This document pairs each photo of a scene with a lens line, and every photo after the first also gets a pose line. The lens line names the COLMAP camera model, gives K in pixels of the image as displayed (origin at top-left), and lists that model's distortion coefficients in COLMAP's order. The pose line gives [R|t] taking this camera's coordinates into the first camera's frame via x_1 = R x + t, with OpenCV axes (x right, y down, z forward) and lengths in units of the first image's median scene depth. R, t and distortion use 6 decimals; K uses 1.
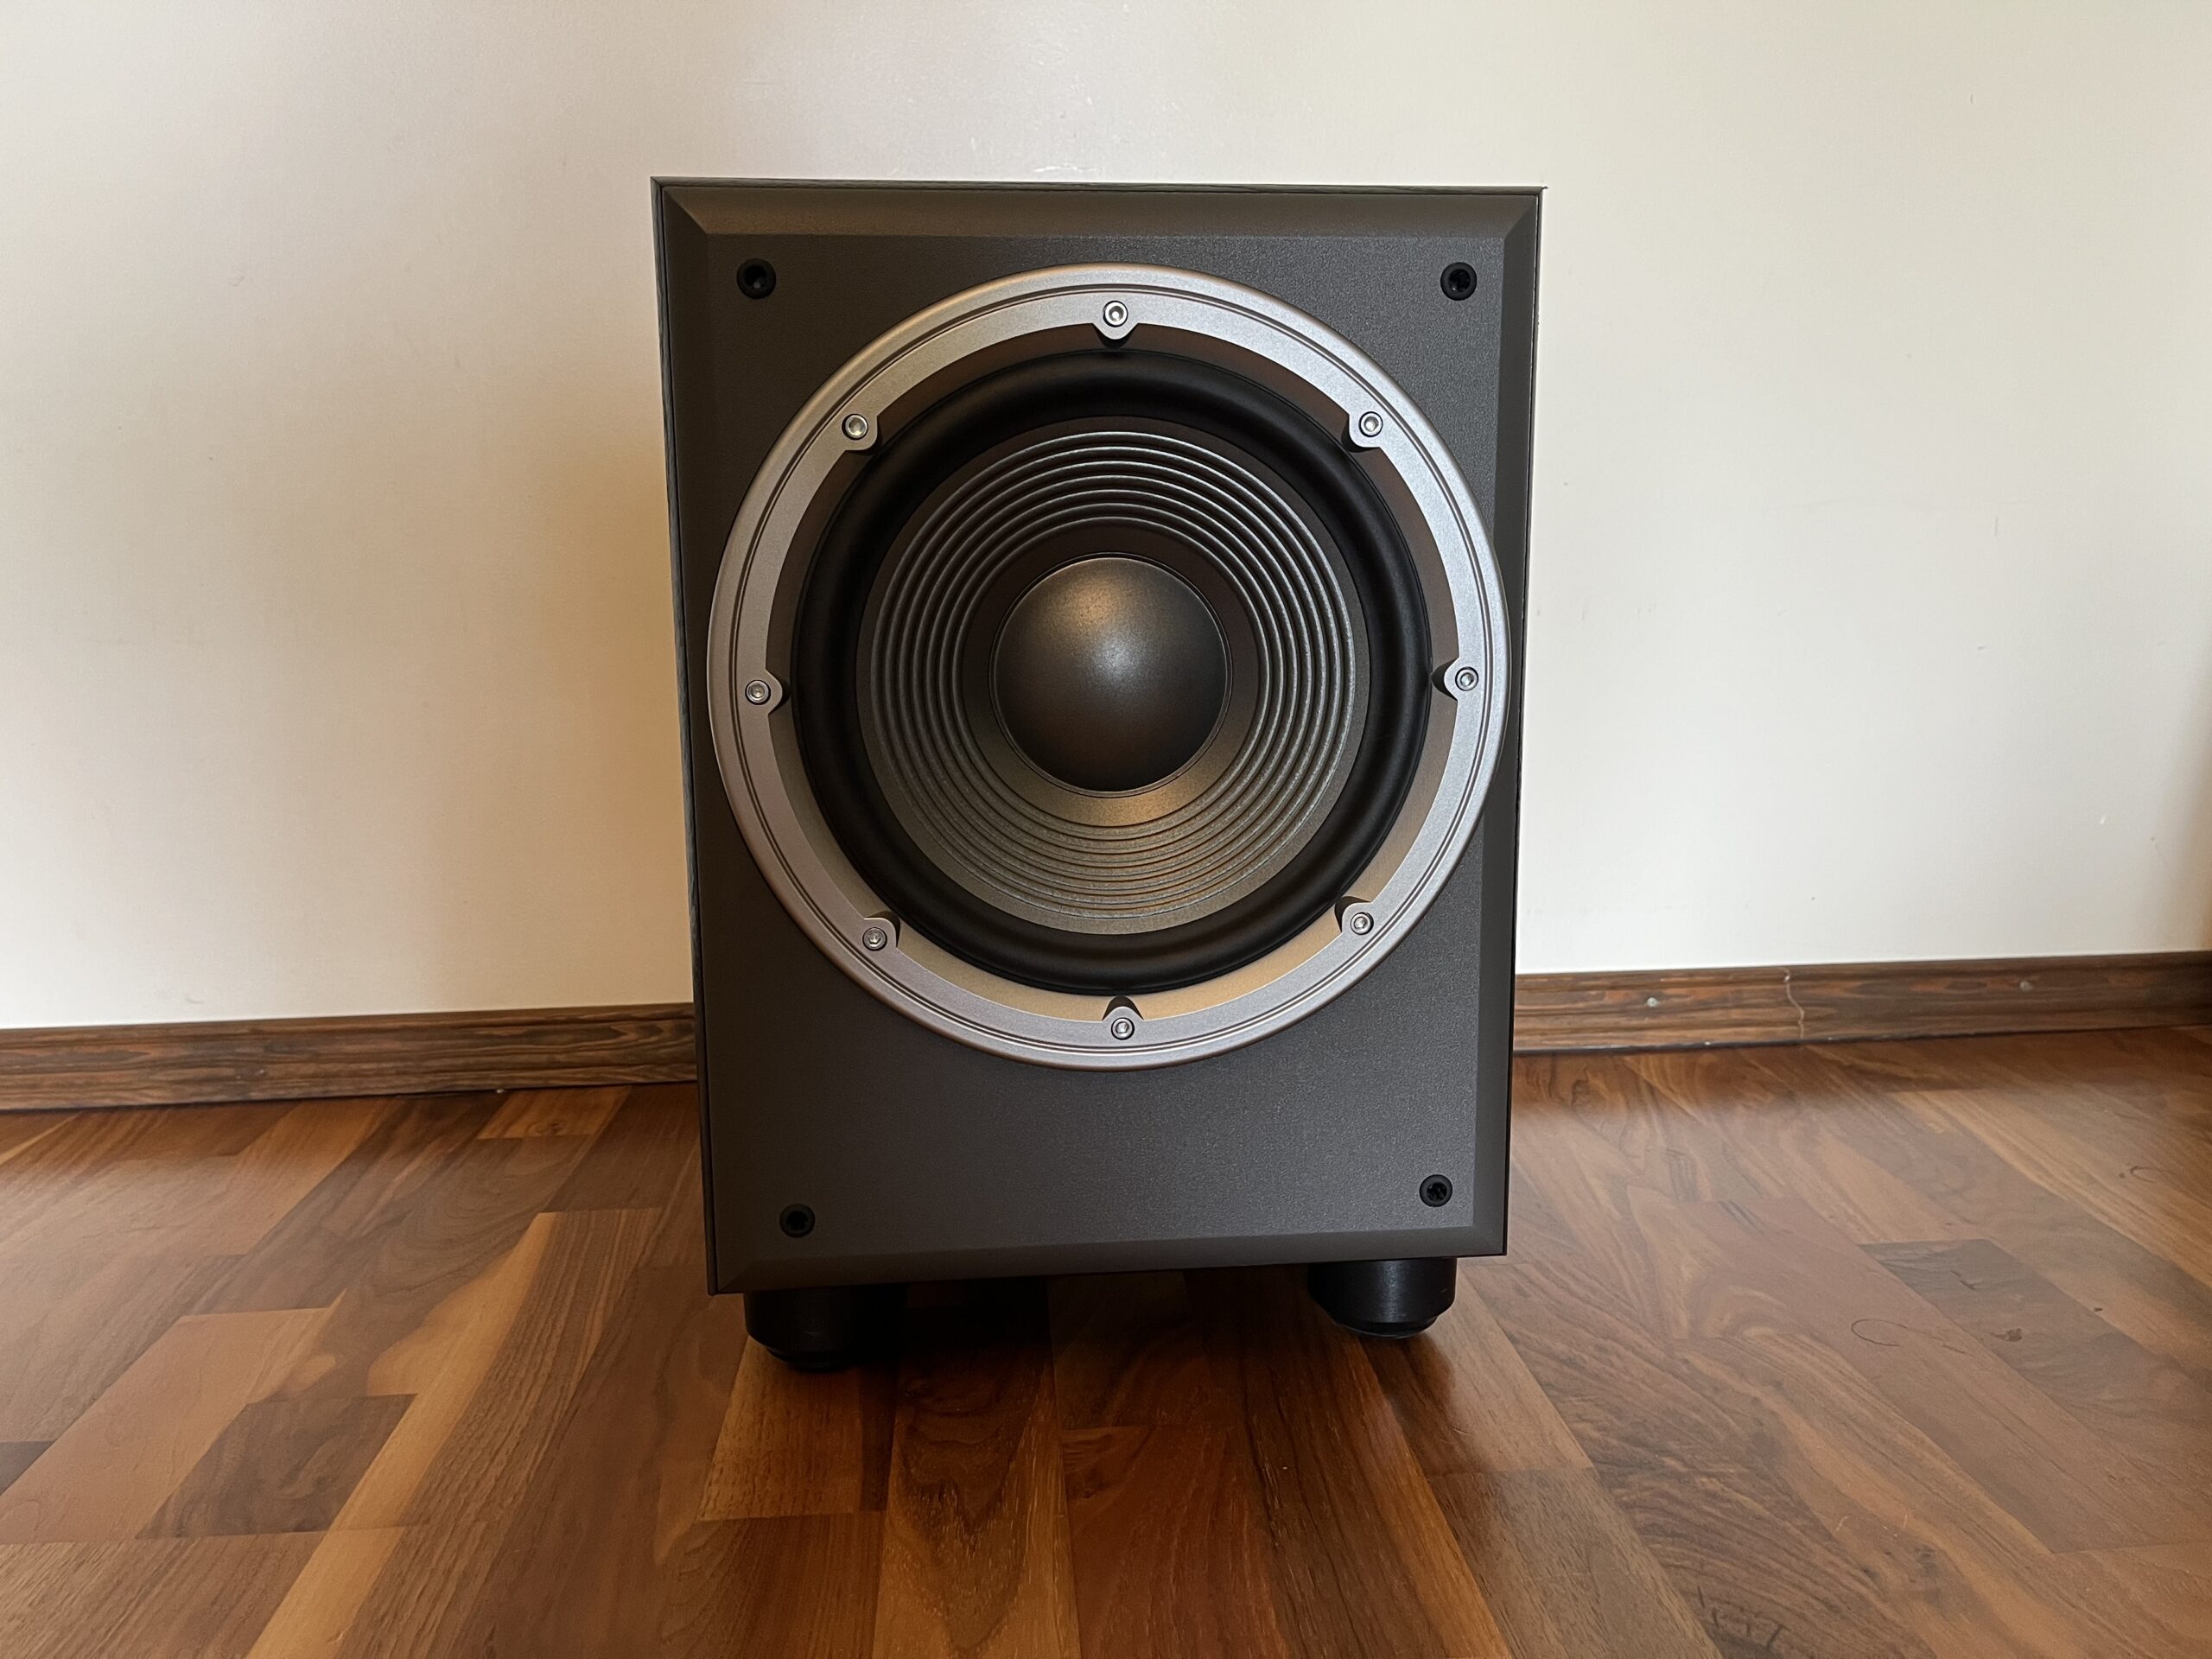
lens RADIAL K [[1695.6, 0, 1106.3], [0, 1695.6, 836.8], [0, 0, 1]] dist [0.063776, -0.094935]
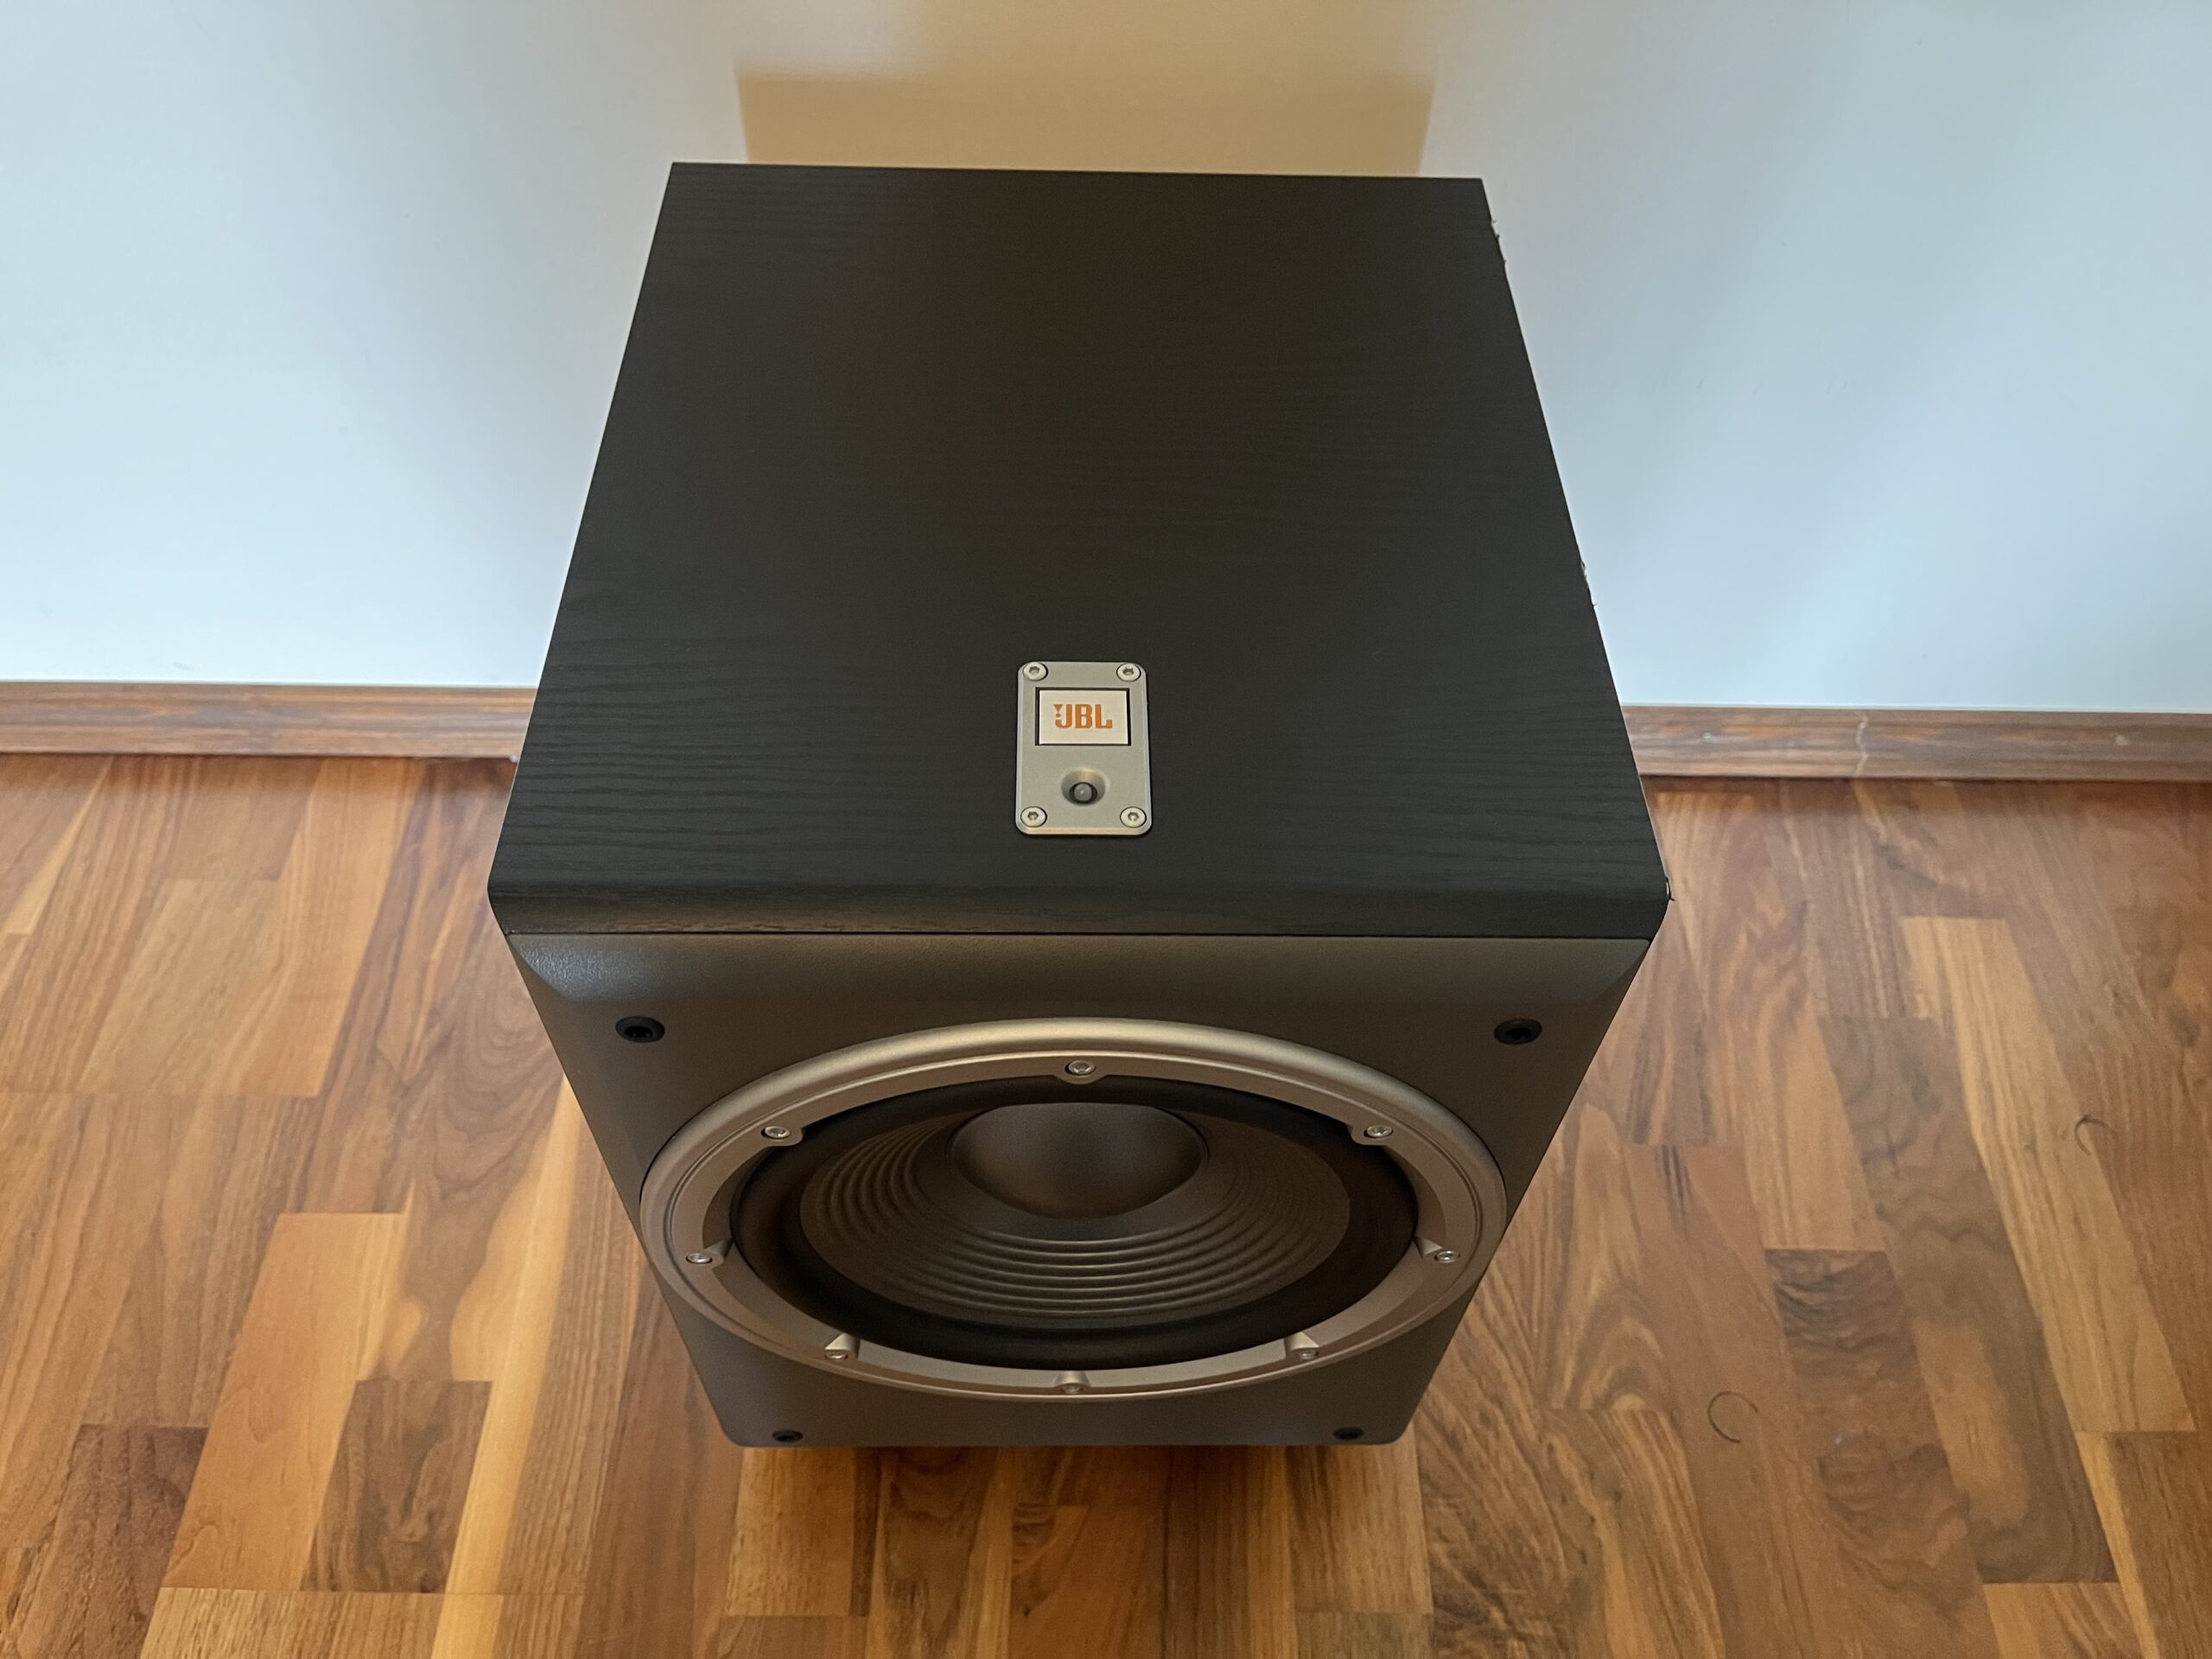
lens RADIAL K [[1695.6, 0, 1099.5], [0, 1695.6, 845.7], [0, 0, 1]] dist [0.063776, -0.094935]
pose [[0.996082, 0.085260, -0.023472, 0.022443], [-0.046142, 0.727525, 0.684528, -0.834014], [0.075439, -0.680763, 0.728609, 0.424800]]
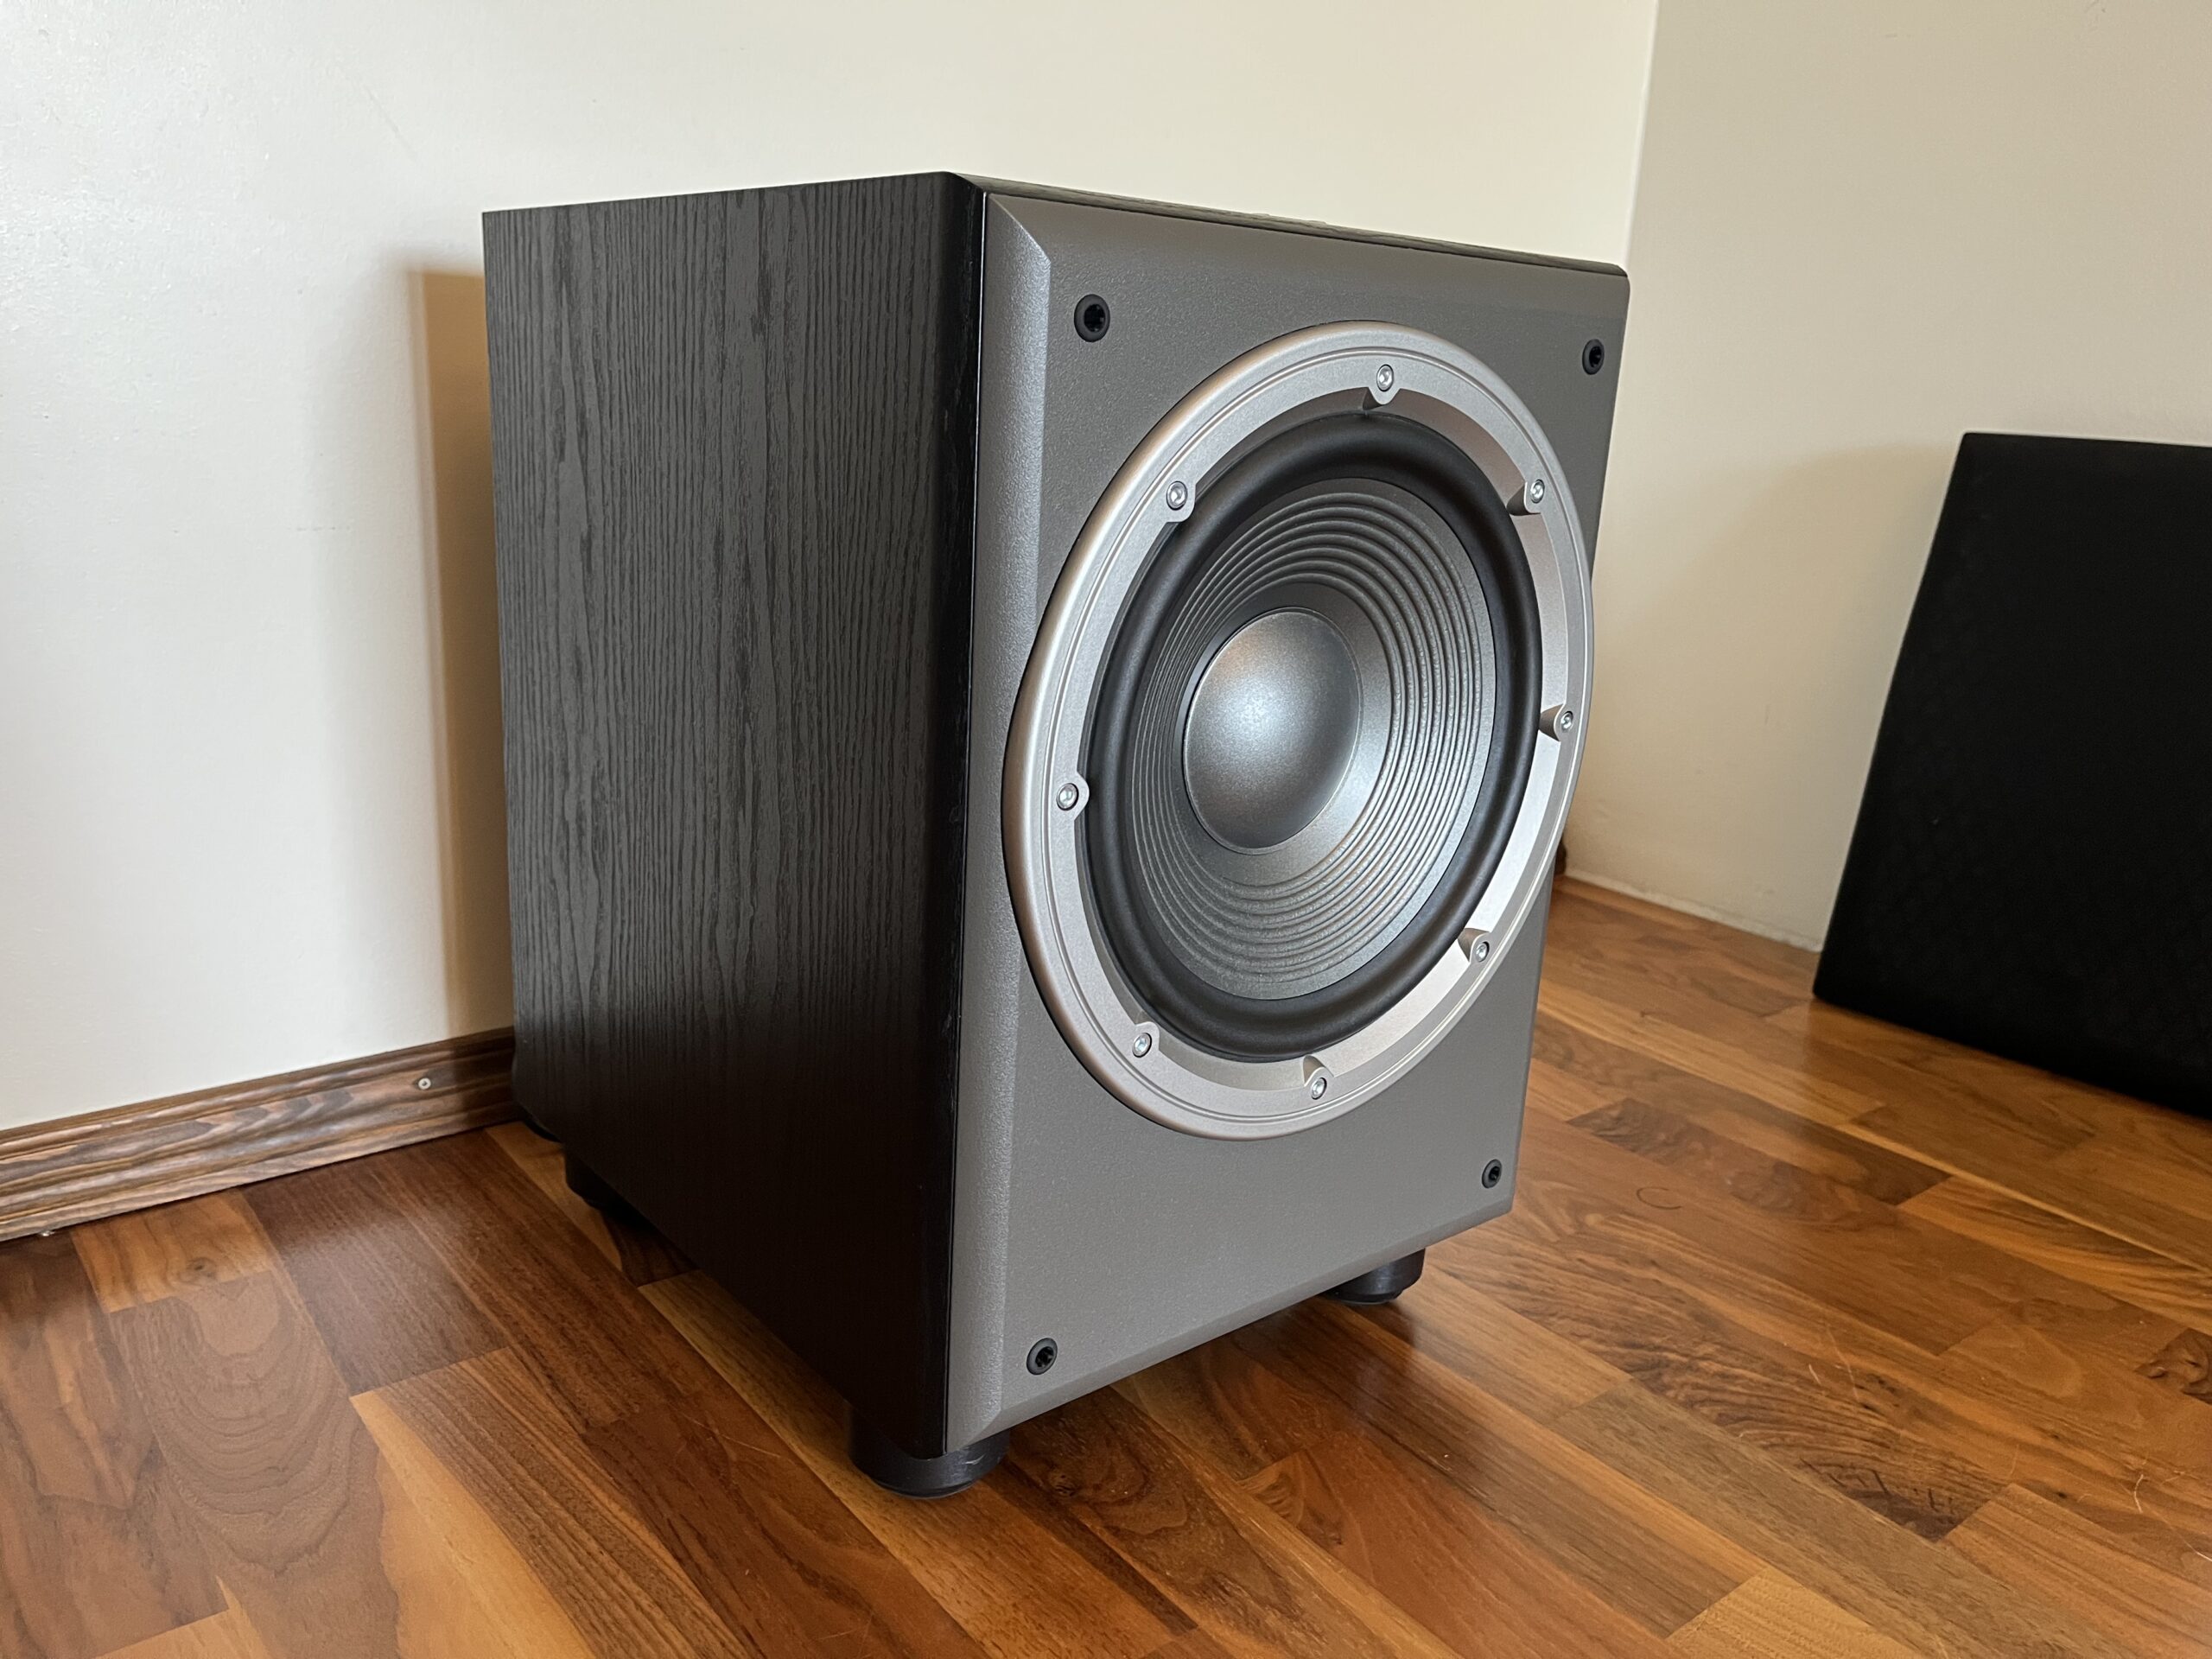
lens RADIAL K [[1695.6, 0, 1099.7], [0, 1695.6, 839.5], [0, 0, 1]] dist [0.063776, -0.094935]
pose [[0.825022, -0.098552, 0.556441, -0.607519], [0.035571, 0.991780, 0.122915, -0.152256], [-0.563980, -0.081614, 0.821745, 0.247040]]
